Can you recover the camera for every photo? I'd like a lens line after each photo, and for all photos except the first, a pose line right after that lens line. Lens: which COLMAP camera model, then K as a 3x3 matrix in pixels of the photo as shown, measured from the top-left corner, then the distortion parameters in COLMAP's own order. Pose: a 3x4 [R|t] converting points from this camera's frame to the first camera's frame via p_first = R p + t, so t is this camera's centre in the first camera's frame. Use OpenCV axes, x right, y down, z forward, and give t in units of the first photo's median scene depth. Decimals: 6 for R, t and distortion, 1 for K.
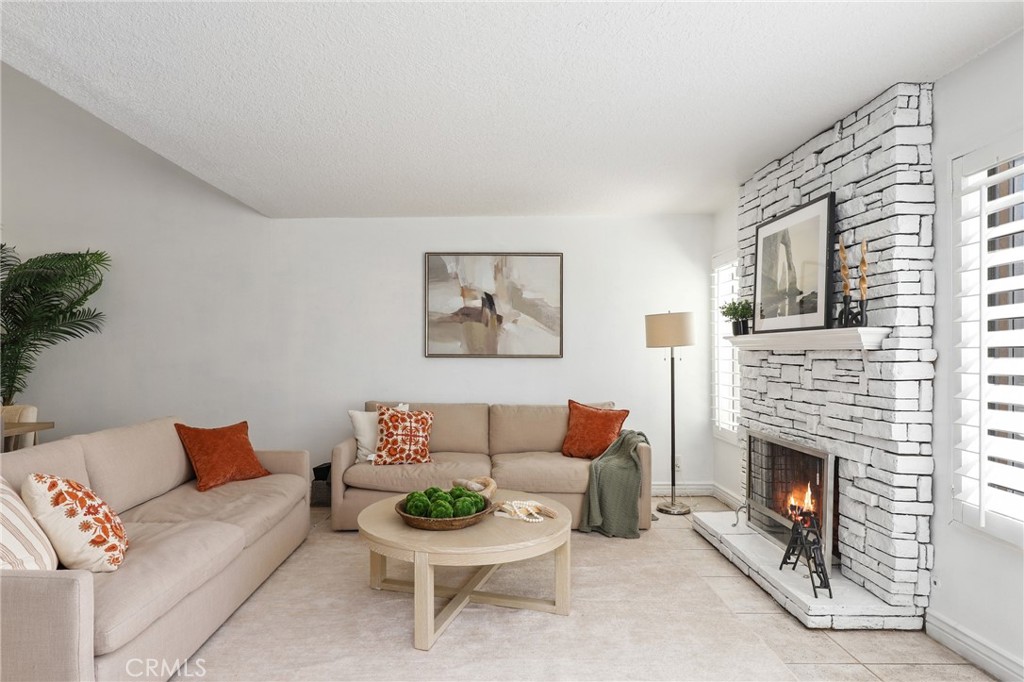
lens RADIAL K [[592.7, 0, 493.5], [0, 592.7, 348.4], [0, 0, 1]] dist [0.014090, -0.002494]
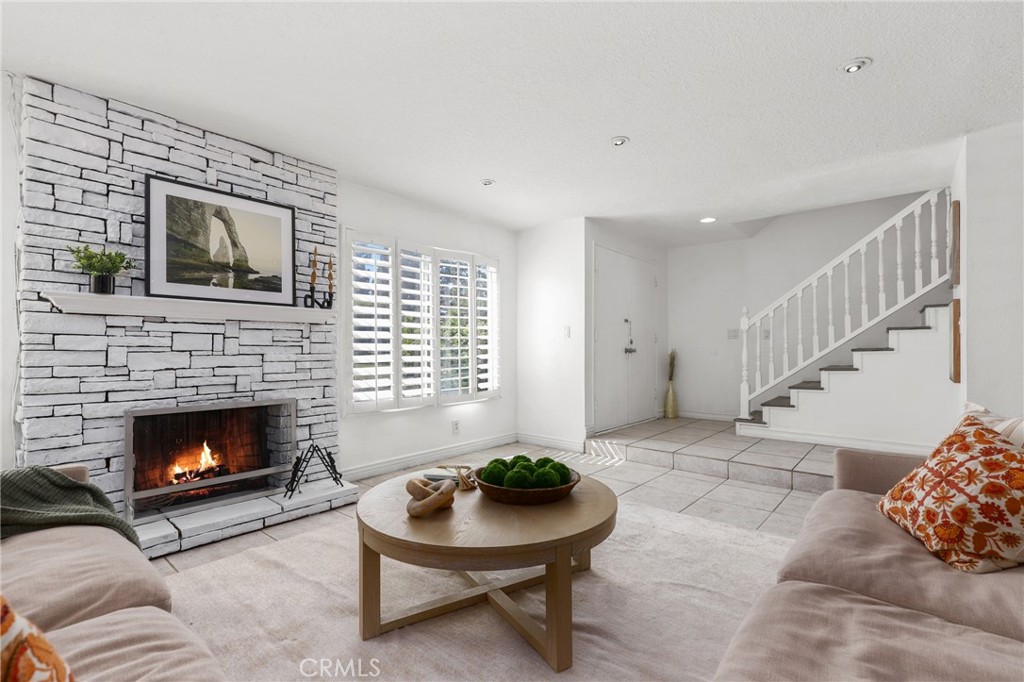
lens RADIAL K [[462.9, 0, 509.1], [0, 462.9, 343.0], [0, 0, 1]] dist [-0.001690, 0.000436]
pose [[-0.744379, 0.014252, 0.667605, -0.356378], [0.000874, 0.999792, -0.020369, 0.050451], [-0.667757, -0.014579, -0.744237, 1.009958]]
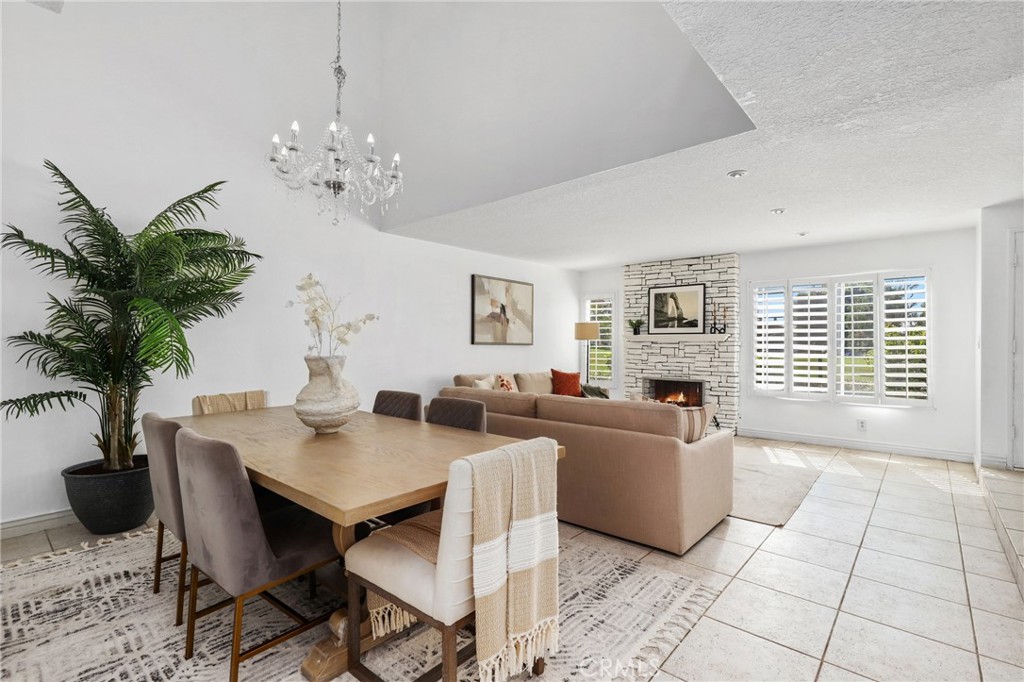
lens RADIAL K [[462.9, 0, 526.7], [0, 462.9, 340.9], [0, 0, 1]] dist [-0.001690, 0.000436]
pose [[0.658147, 0.011238, 0.752805, -1.072517], [-0.010149, 0.999930, -0.006054, 0.014601], [-0.752821, -0.003656, 0.658215, 0.154584]]
